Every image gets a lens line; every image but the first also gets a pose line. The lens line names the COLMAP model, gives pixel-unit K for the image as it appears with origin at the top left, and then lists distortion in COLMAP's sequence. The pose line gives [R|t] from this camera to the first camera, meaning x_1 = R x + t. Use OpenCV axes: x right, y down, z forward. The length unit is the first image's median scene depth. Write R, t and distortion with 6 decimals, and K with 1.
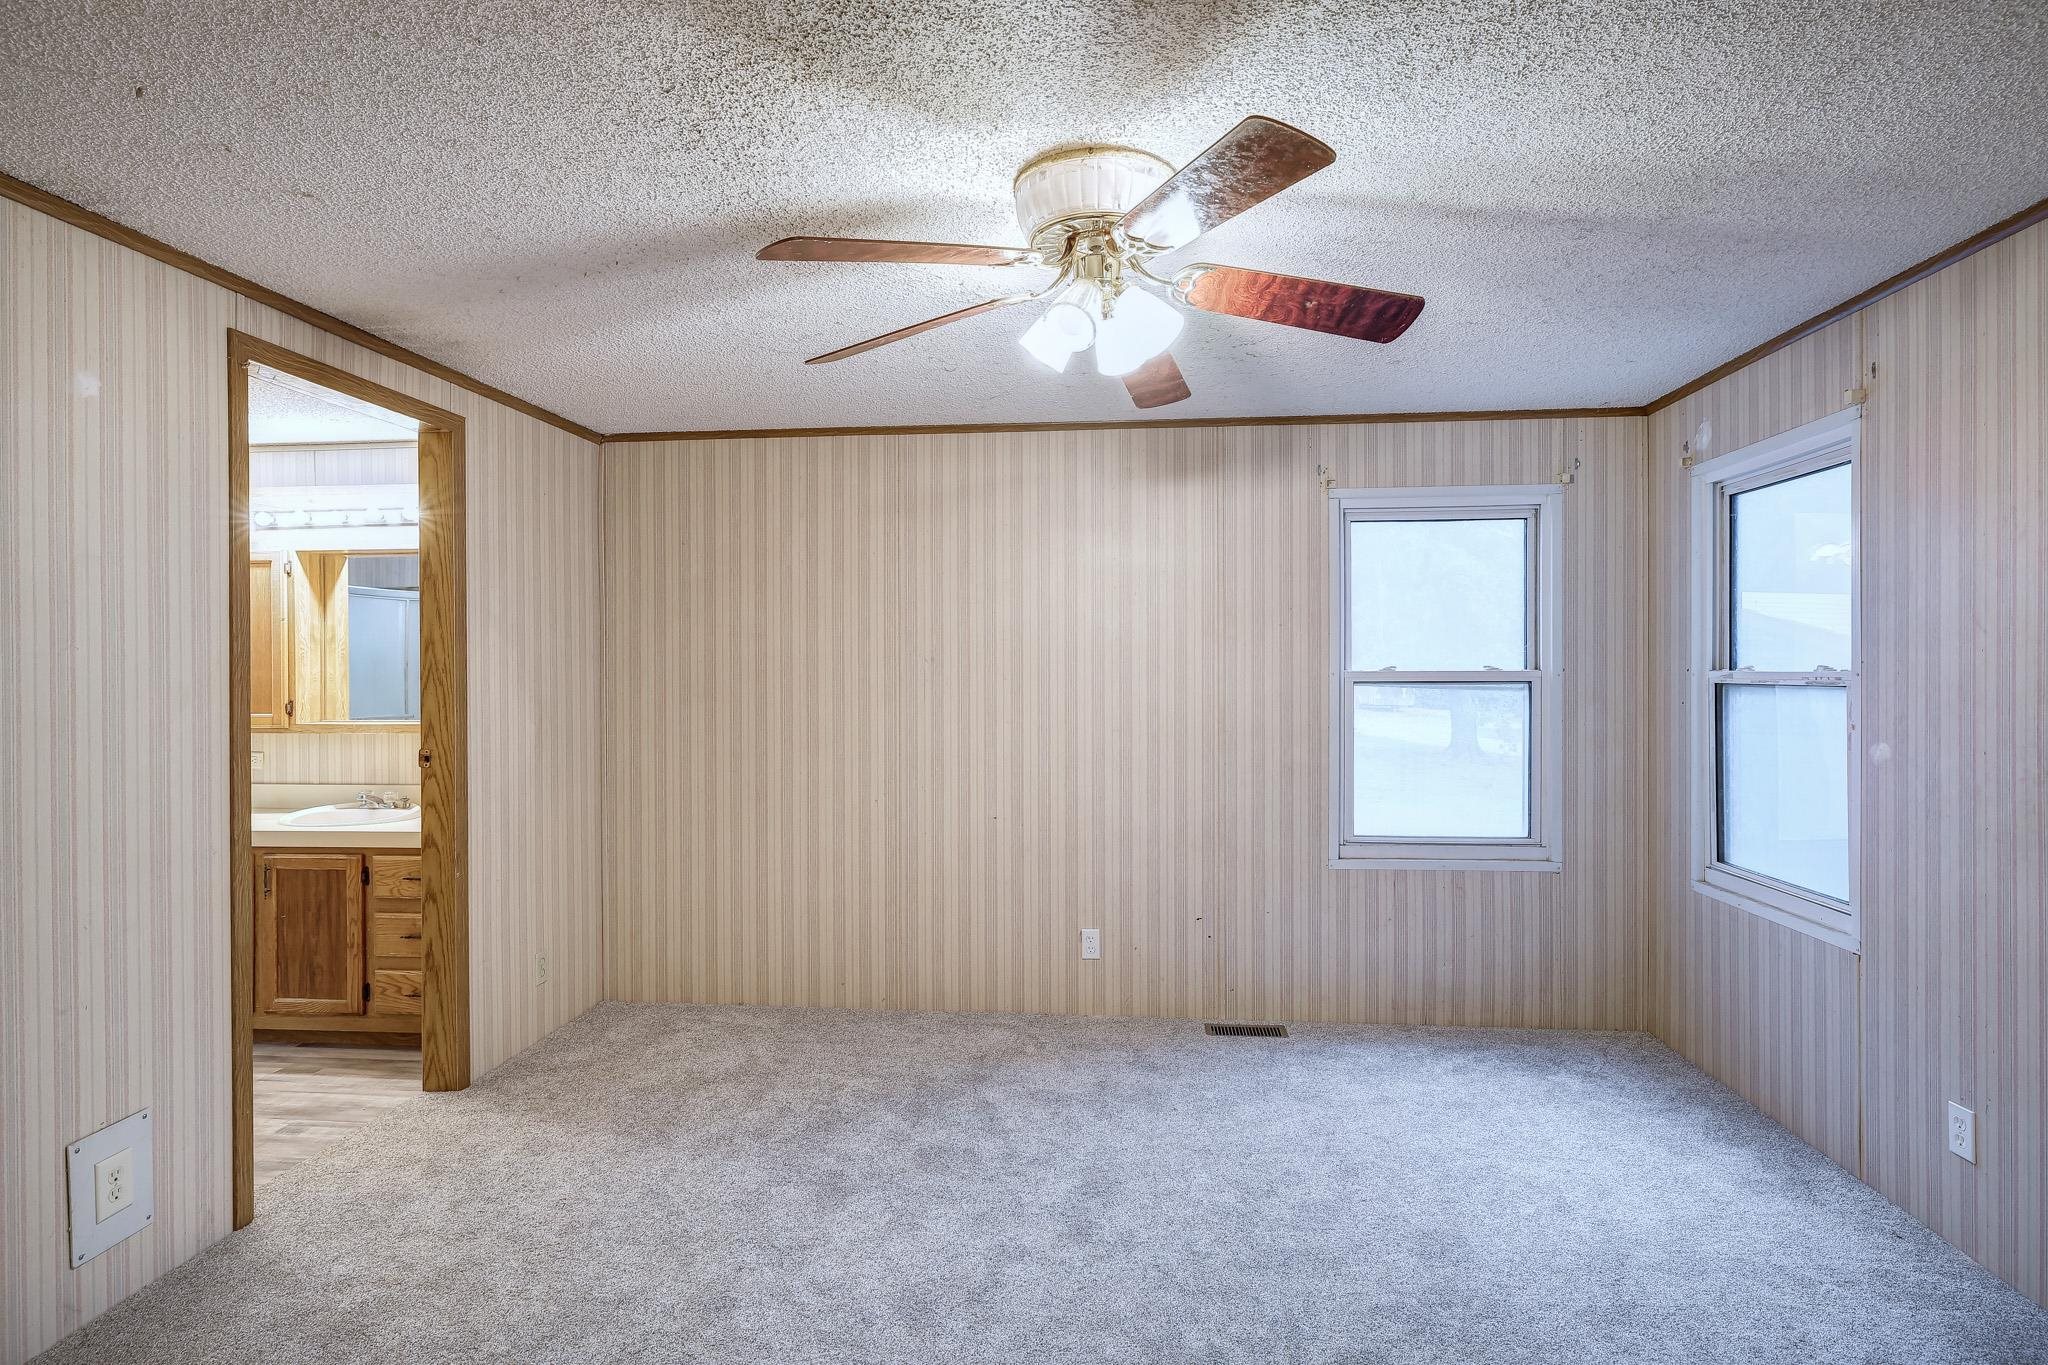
lens RADIAL K [[1080.7, 0, 1039.1], [0, 1080.7, 680.3], [0, 0, 1]] dist [0.004010, -0.000051]
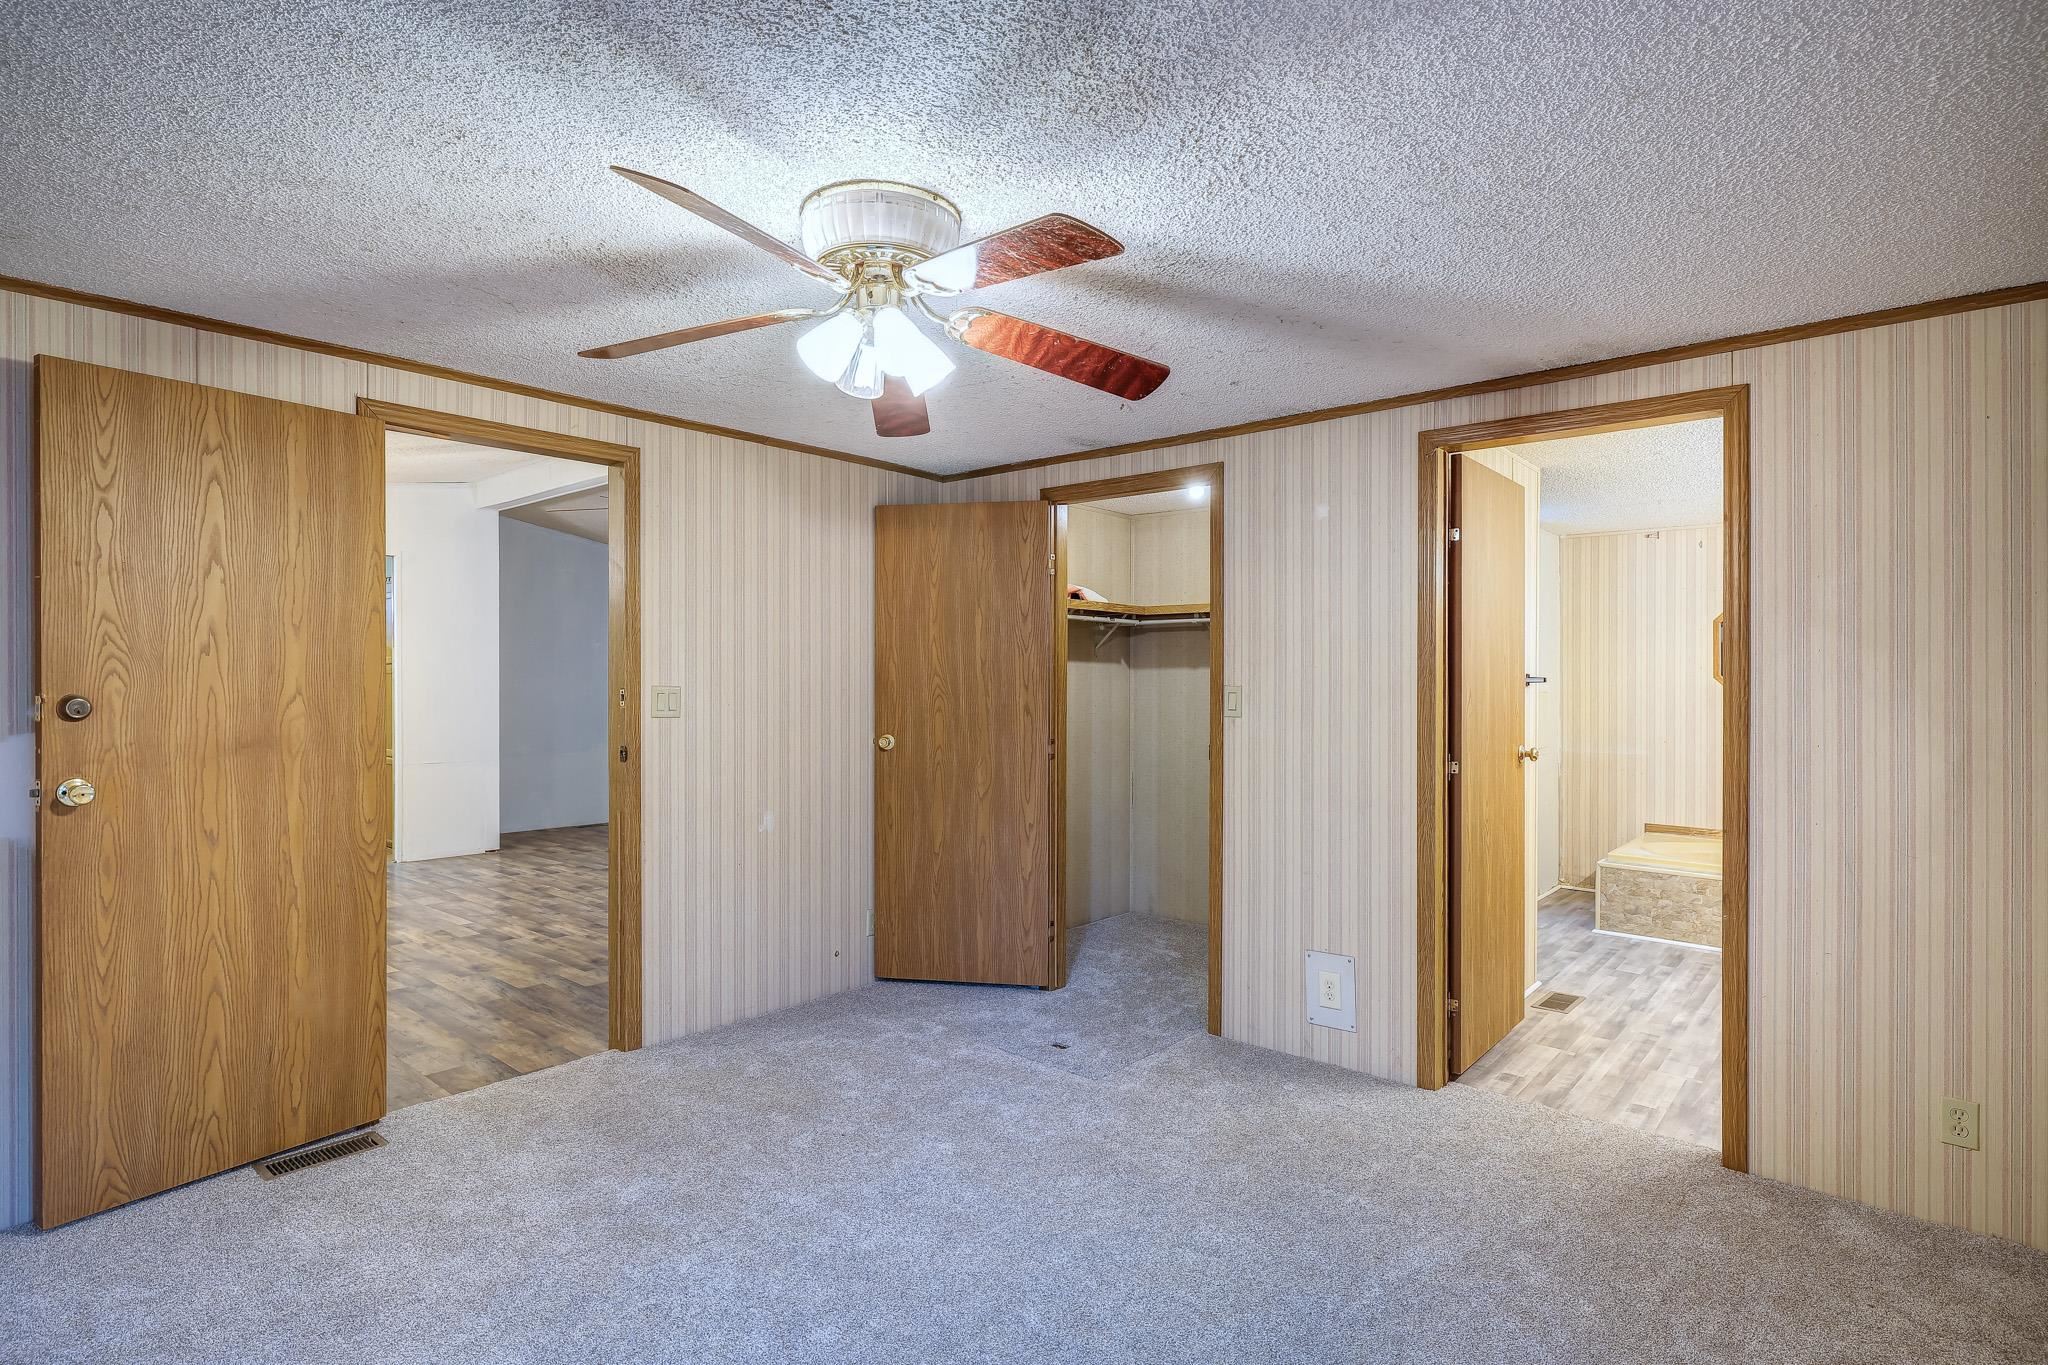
lens RADIAL K [[1080.7, 0, 1039.1], [0, 1080.7, 680.3], [0, 0, 1]] dist [0.004010, -0.000051]
pose [[-0.560297, 0.000262, -0.828291, 0.385850], [-0.005404, 0.999978, 0.003972, -0.008756], [0.828274, 0.006702, -0.560283, 0.814282]]
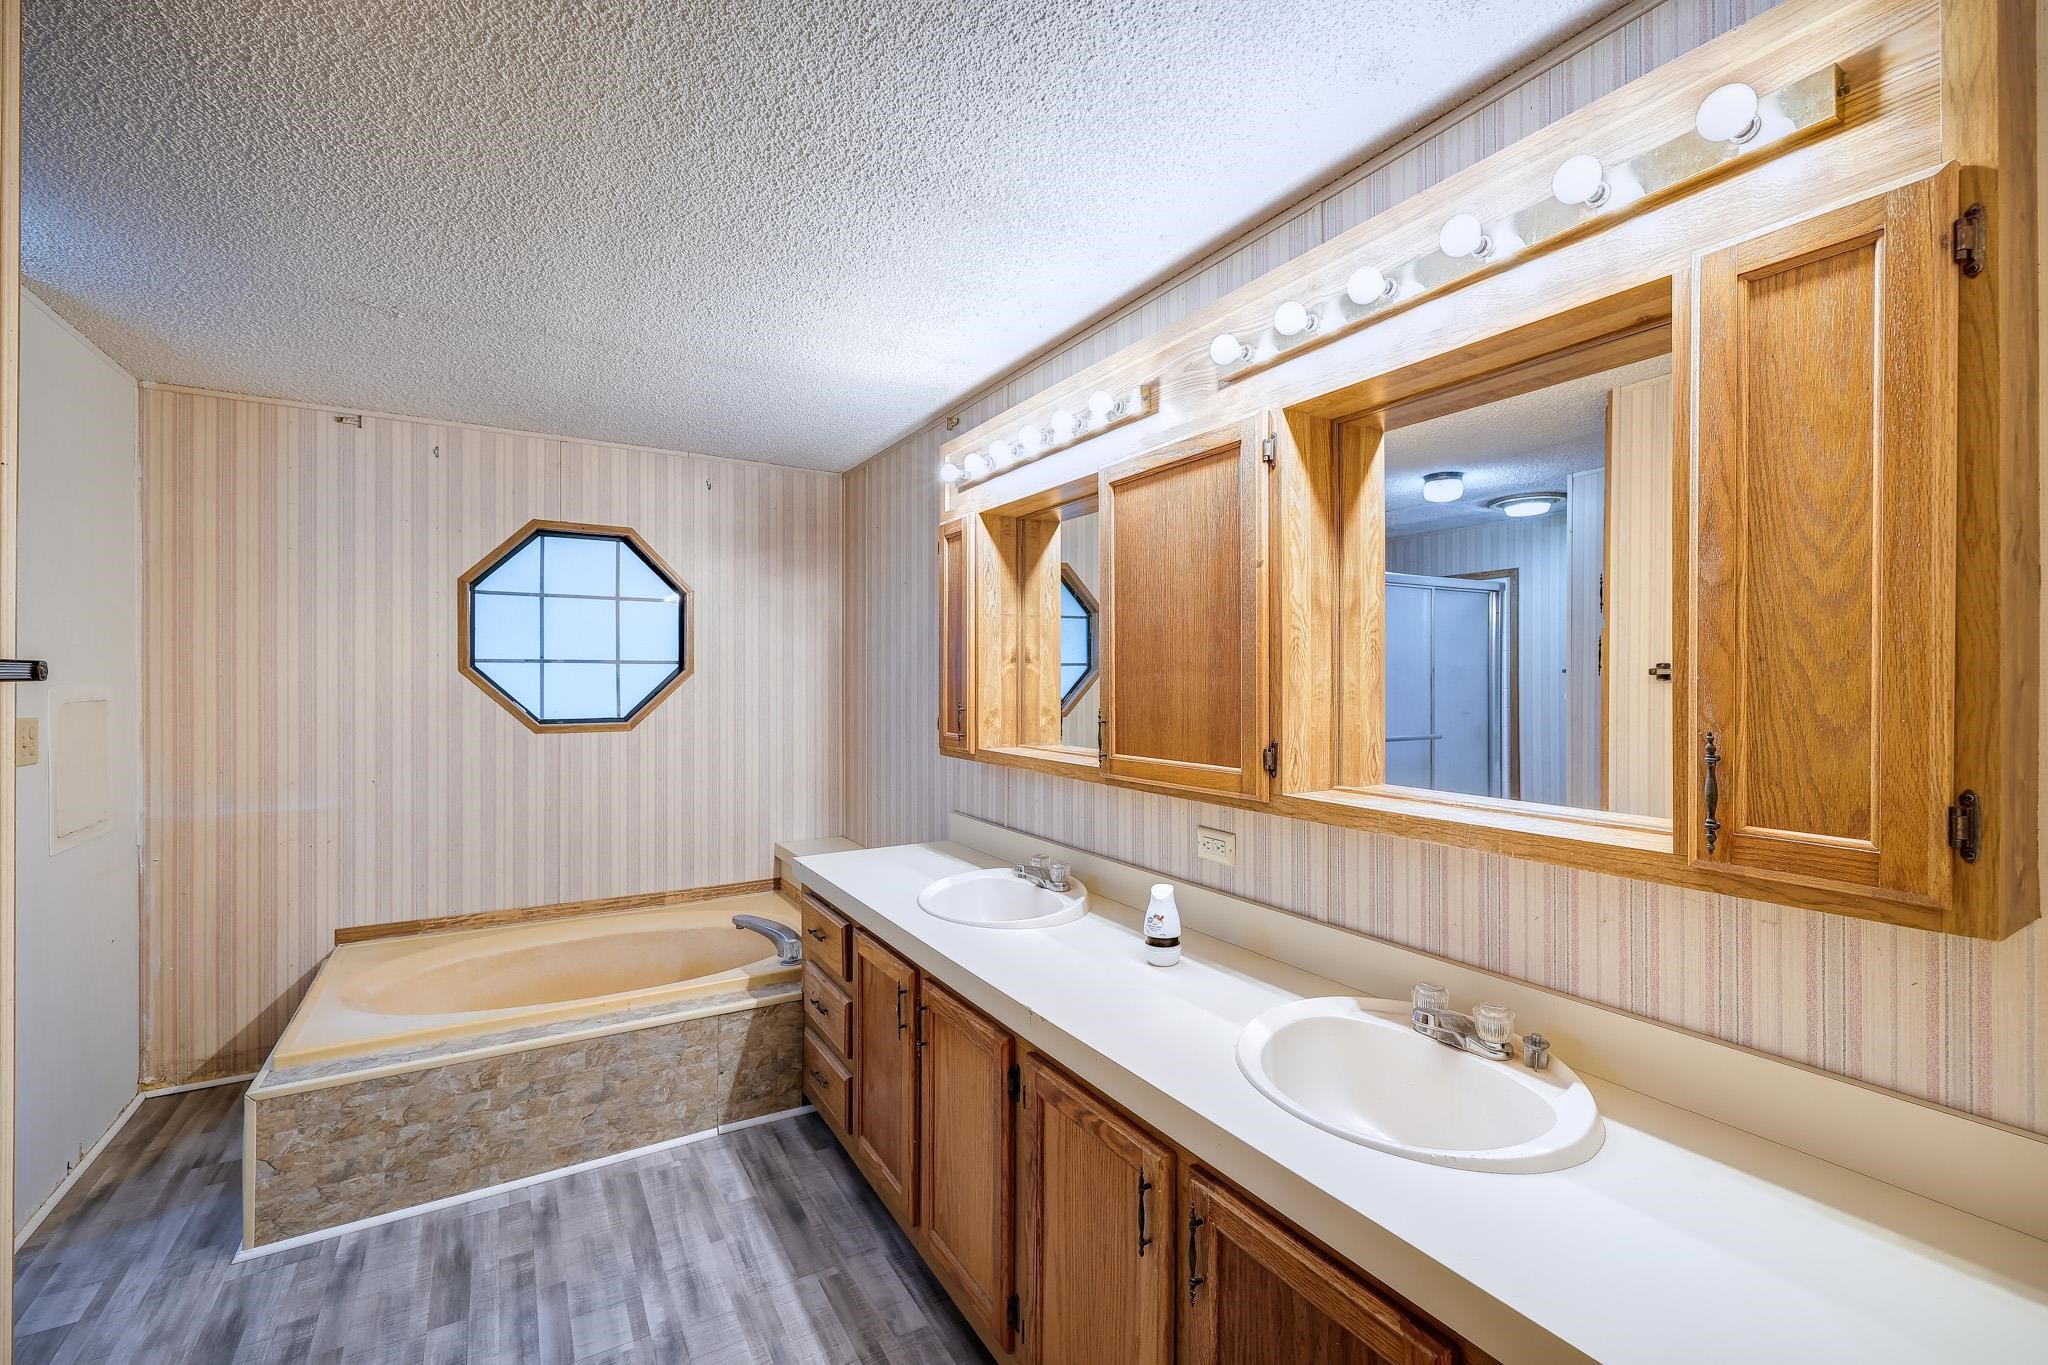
lens RADIAL K [[866.6, 0, 1027.8], [0, 866.6, 684.8], [0, 0, 1]] dist [0.000324, -0.000340]
pose [[0.599131, 0.006857, -0.800622, -0.460134], [-0.007716, 0.999966, 0.002791, -0.005967], [0.800614, 0.004505, 0.599163, 0.697455]]
